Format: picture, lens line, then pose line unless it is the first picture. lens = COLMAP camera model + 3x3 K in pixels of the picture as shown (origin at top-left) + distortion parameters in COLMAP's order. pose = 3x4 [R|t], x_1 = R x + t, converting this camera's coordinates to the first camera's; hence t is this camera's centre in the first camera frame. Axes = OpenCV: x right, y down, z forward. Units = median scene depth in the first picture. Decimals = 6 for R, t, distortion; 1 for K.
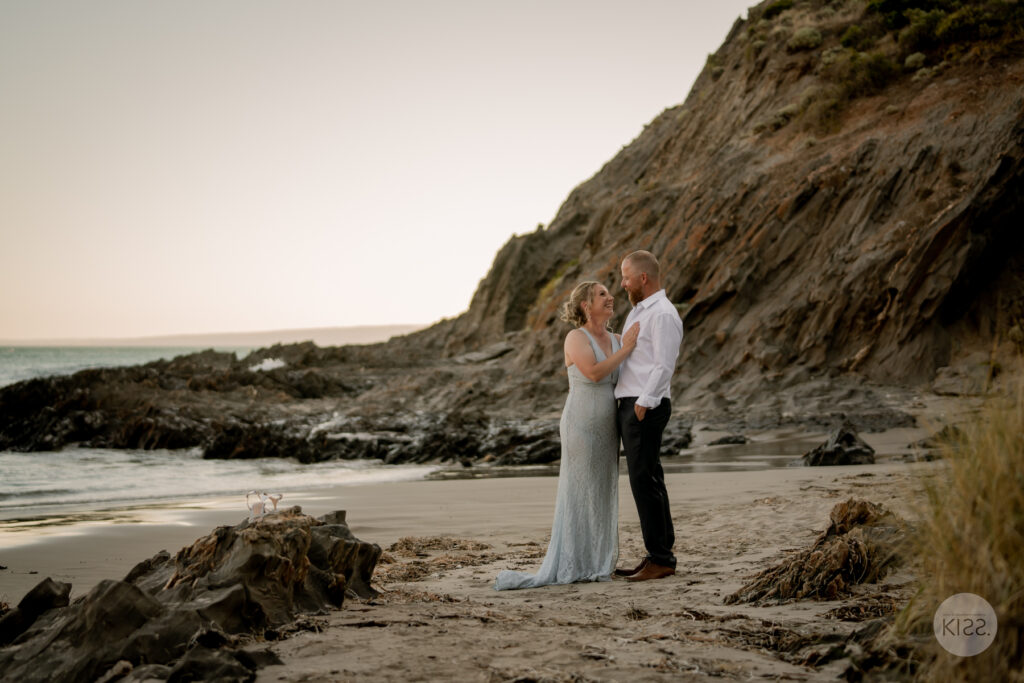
lens RADIAL K [[2065.0, 0, 512.0], [0, 2065.0, 341.5], [0, 0, 1]] dist [-0.290402, -0.117439]
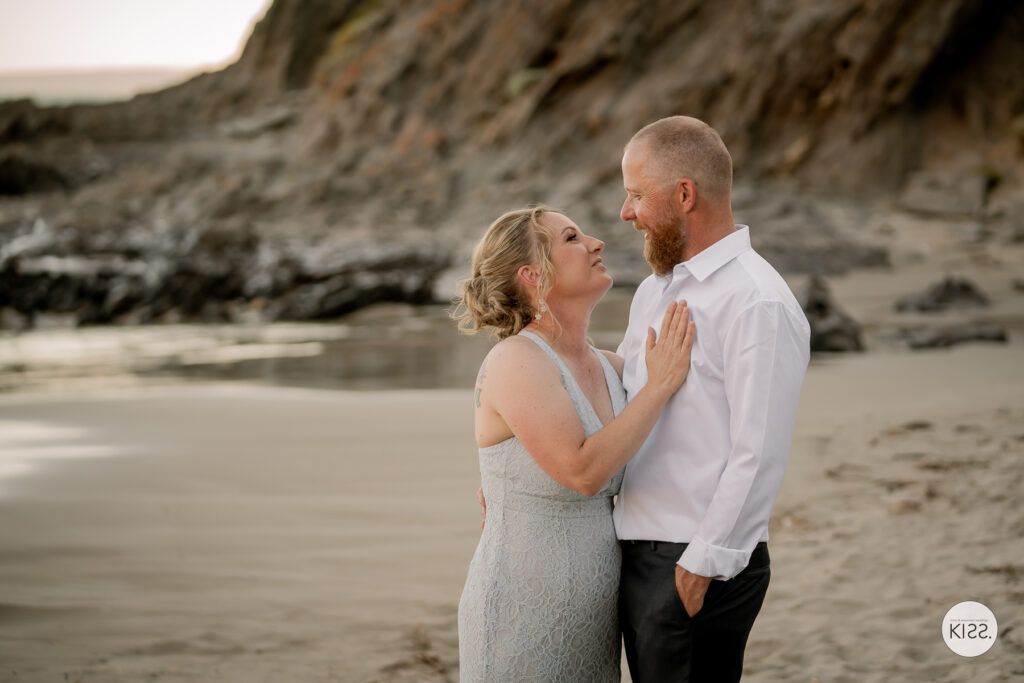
lens RADIAL K [[2637.2, 0, 512.0], [0, 2637.2, 341.5], [0, 0, 1]] dist [-0.210716, -0.187654]
pose [[0.996356, 0.011255, 0.084545, -0.001418], [-0.019050, 0.995580, 0.091964, -0.009792], [-0.083137, -0.093239, 0.992167, 0.111558]]
